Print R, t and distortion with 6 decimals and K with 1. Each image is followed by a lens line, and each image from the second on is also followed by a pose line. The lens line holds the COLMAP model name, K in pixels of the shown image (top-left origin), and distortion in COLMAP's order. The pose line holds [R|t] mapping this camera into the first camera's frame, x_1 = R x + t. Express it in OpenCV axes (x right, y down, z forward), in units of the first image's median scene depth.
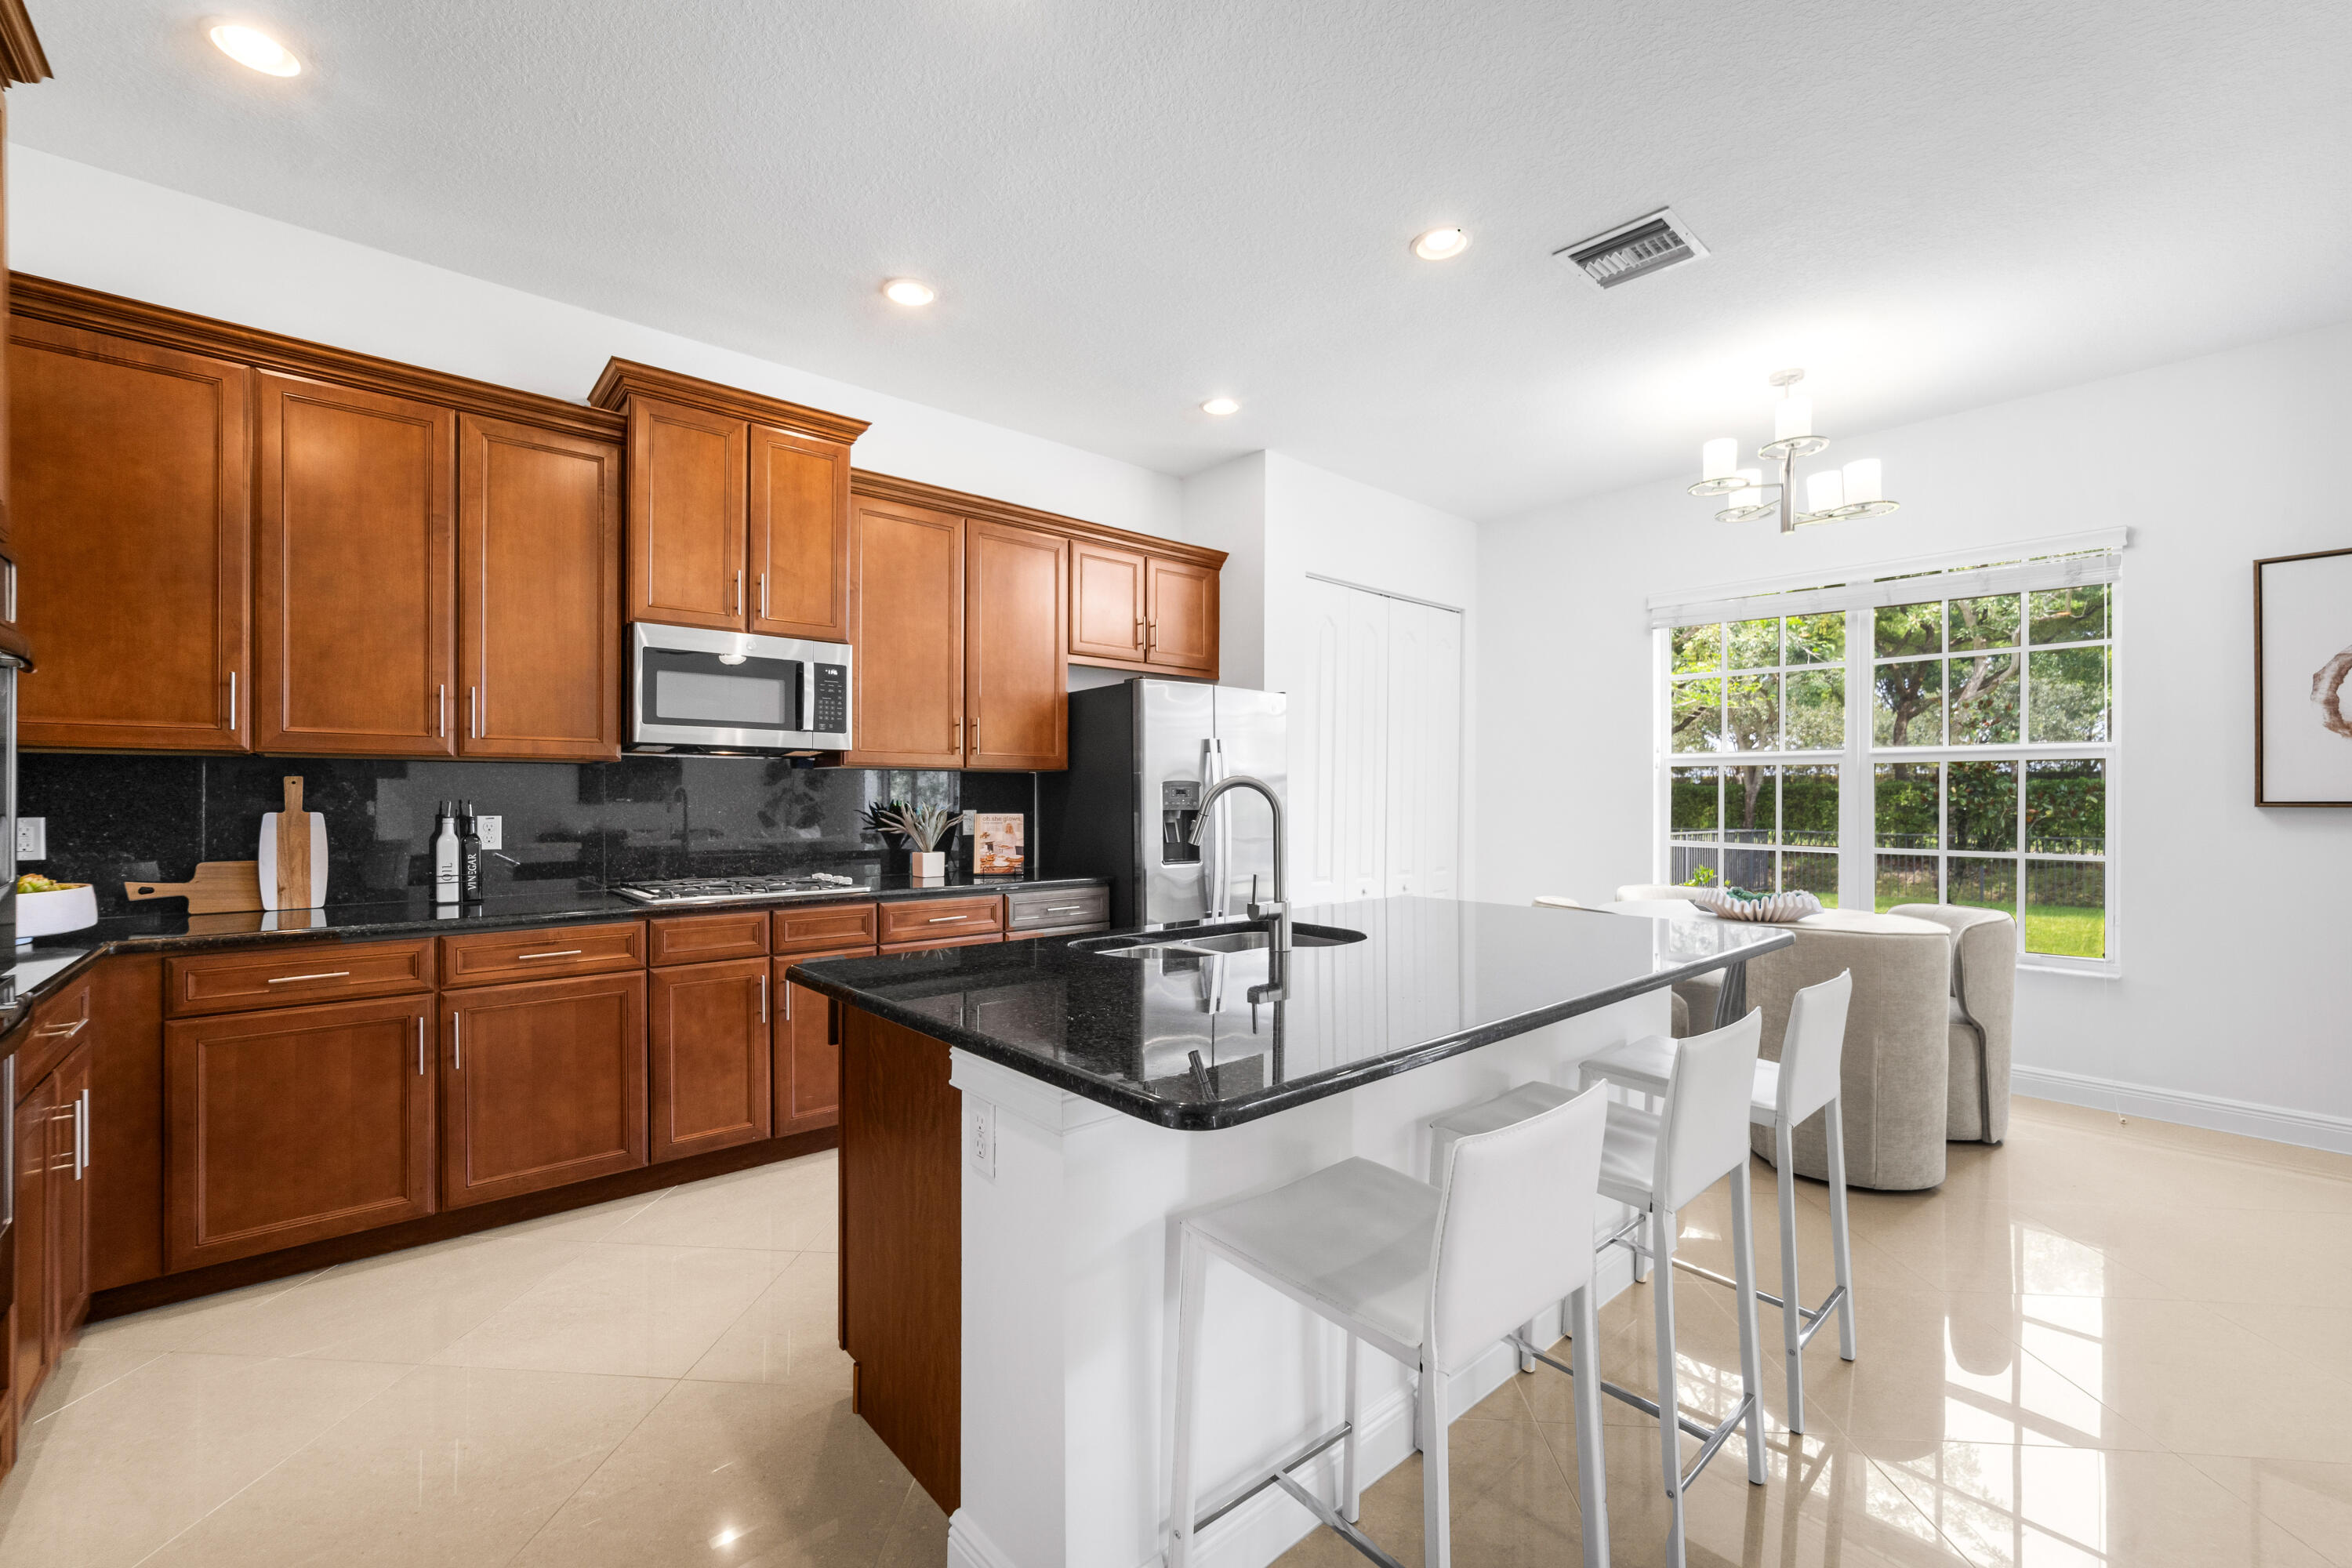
lens RADIAL K [[982.9, 0, 1176.0], [0, 982.9, 784.0], [0, 0, 1]] dist [-0.000934, -0.000167]
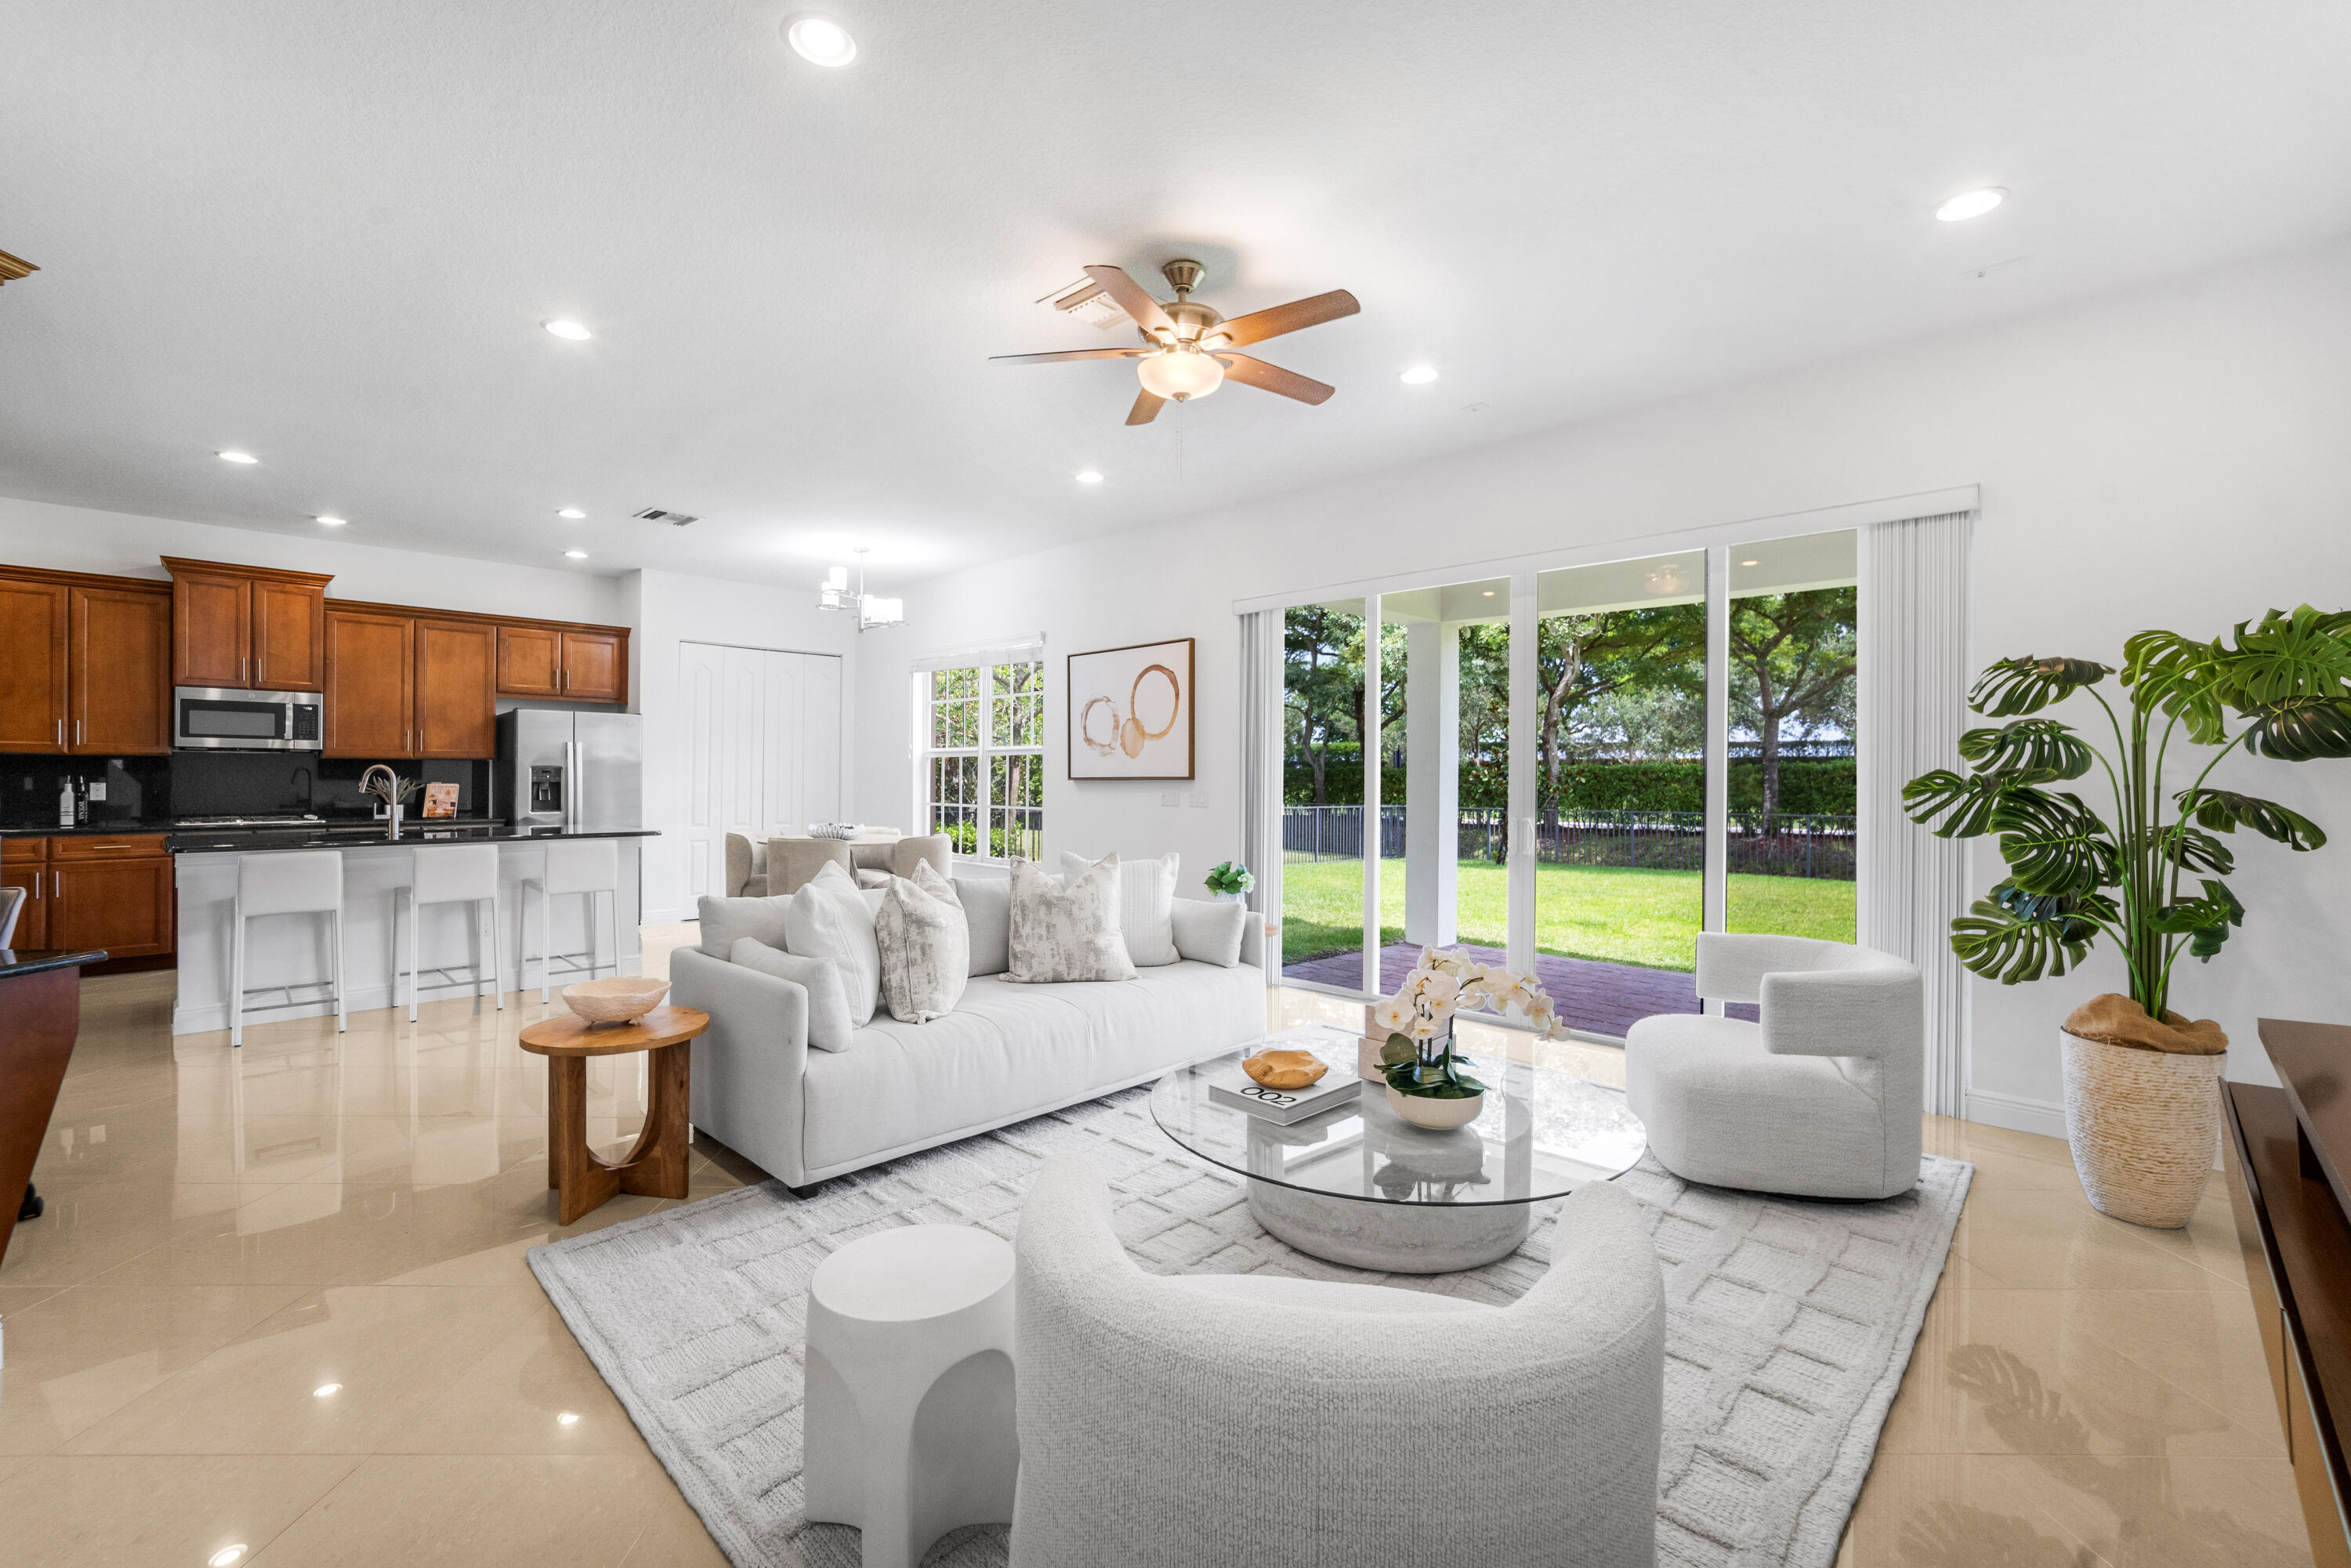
lens RADIAL K [[944.3, 0, 1147.5], [0, 944.3, 772.5], [0, 0, 1]] dist [-0.027529, 0.009609]
pose [[0.995790, -0.000016, 0.091666, 1.136048], [-0.000586, 0.999978, 0.006541, -0.002294], [-0.091664, -0.006567, 0.995768, -0.968437]]
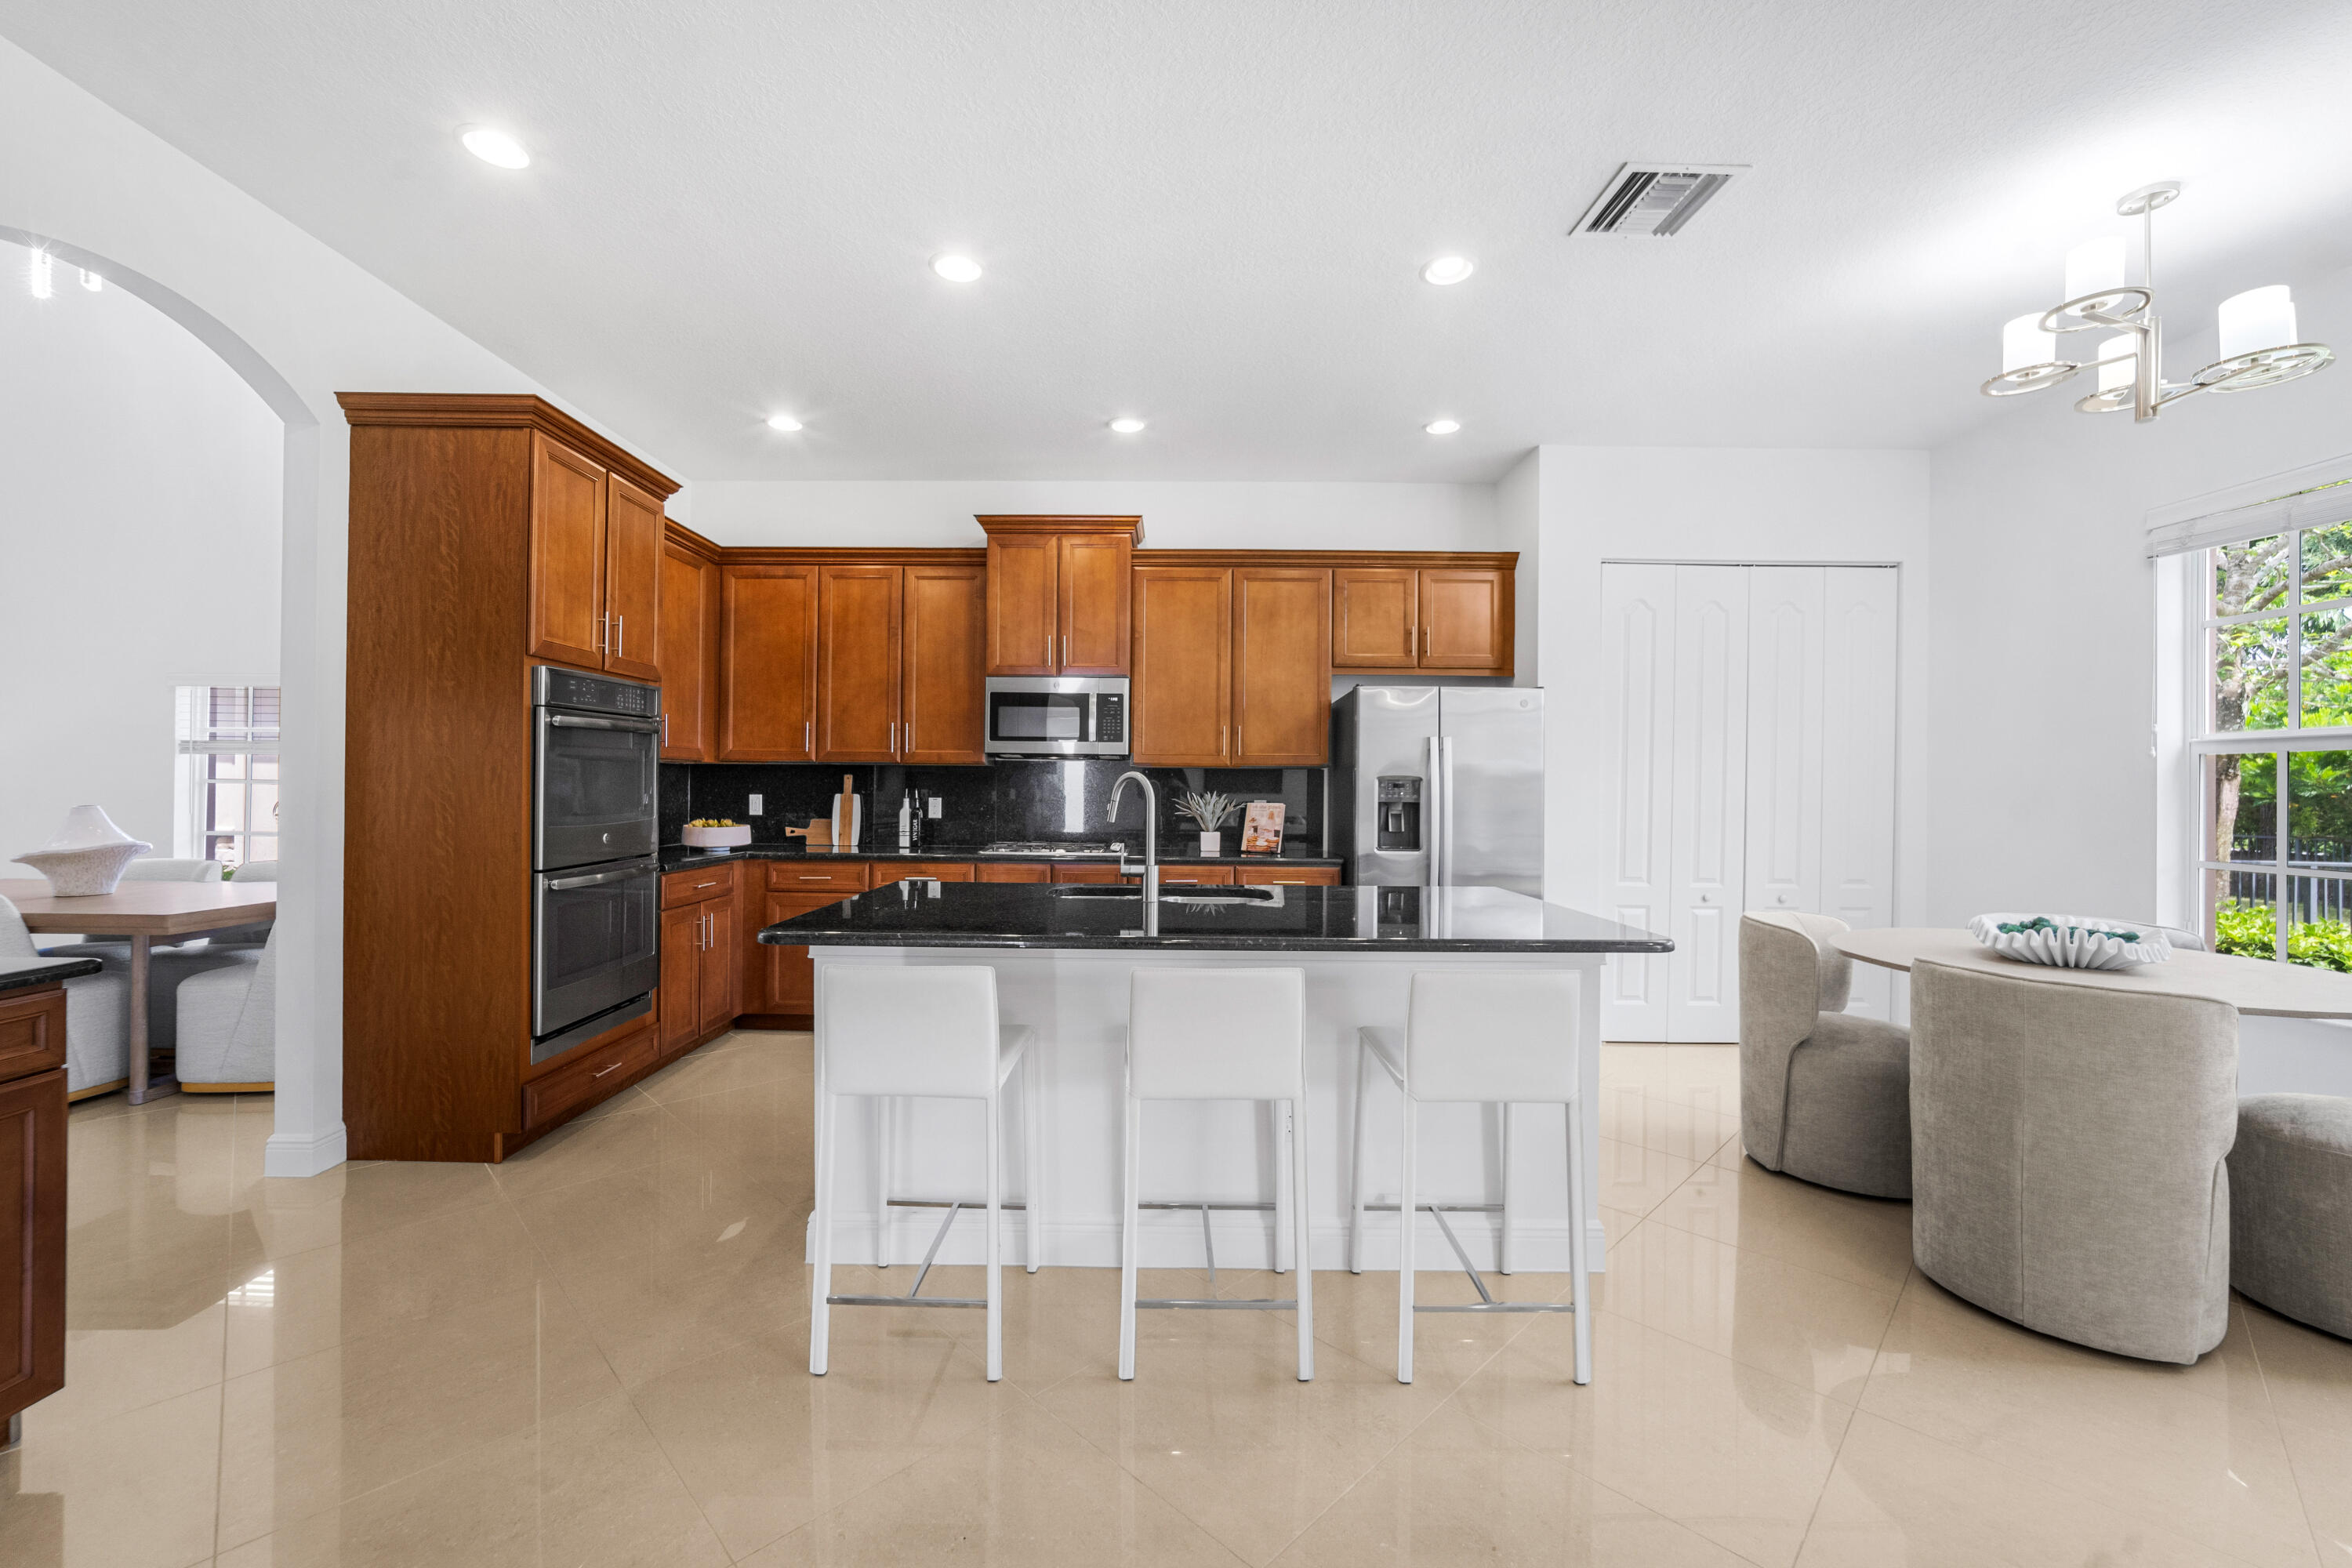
lens RADIAL K [[944.7, 0, 1148.0], [0, 944.7, 772.5], [0, 0, 1]] dist [-0.027529, 0.009609]
pose [[0.744865, -0.003839, -0.667204, 0.601830], [-0.000102, 0.999983, -0.005867, -0.001196], [0.667215, 0.004438, 0.744852, 0.031751]]
